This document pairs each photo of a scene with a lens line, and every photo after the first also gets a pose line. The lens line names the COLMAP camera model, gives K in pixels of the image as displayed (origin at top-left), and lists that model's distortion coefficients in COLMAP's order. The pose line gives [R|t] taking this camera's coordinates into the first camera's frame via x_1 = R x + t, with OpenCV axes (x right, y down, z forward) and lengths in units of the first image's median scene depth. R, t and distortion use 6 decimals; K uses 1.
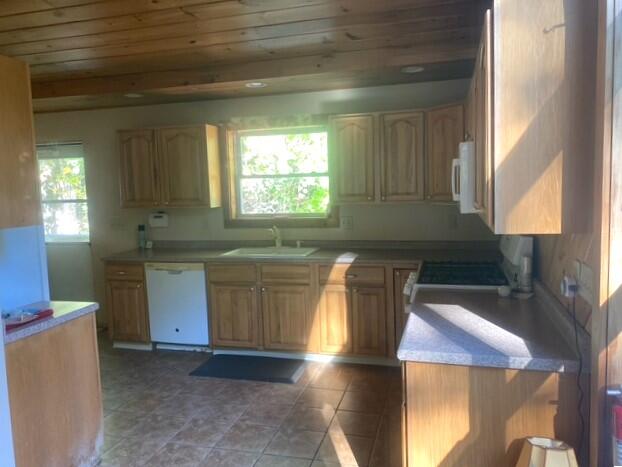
lens RADIAL K [[490.9, 0, 311.0], [0, 490.9, 233.5], [0, 0, 1]] dist [-0.030121, -0.006021]
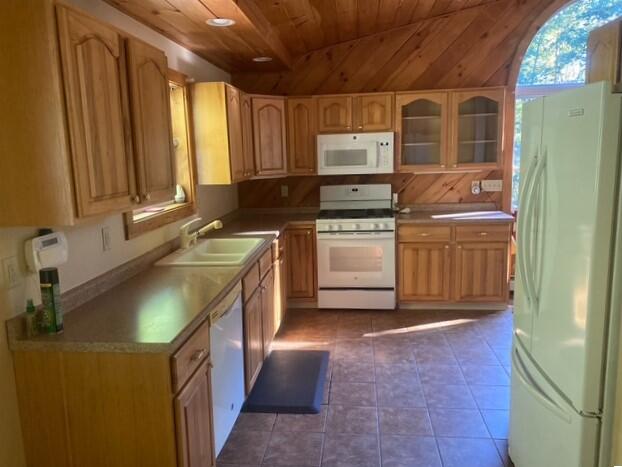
lens RADIAL K [[490.9, 0, 311.0], [0, 490.9, 233.5], [0, 0, 1]] dist [-0.030121, -0.006021]
pose [[-0.176354, -0.130868, 0.975588, -1.092774], [0.132445, 0.978955, 0.155261, -0.111501], [-0.975376, 0.156592, -0.155310, 1.259501]]
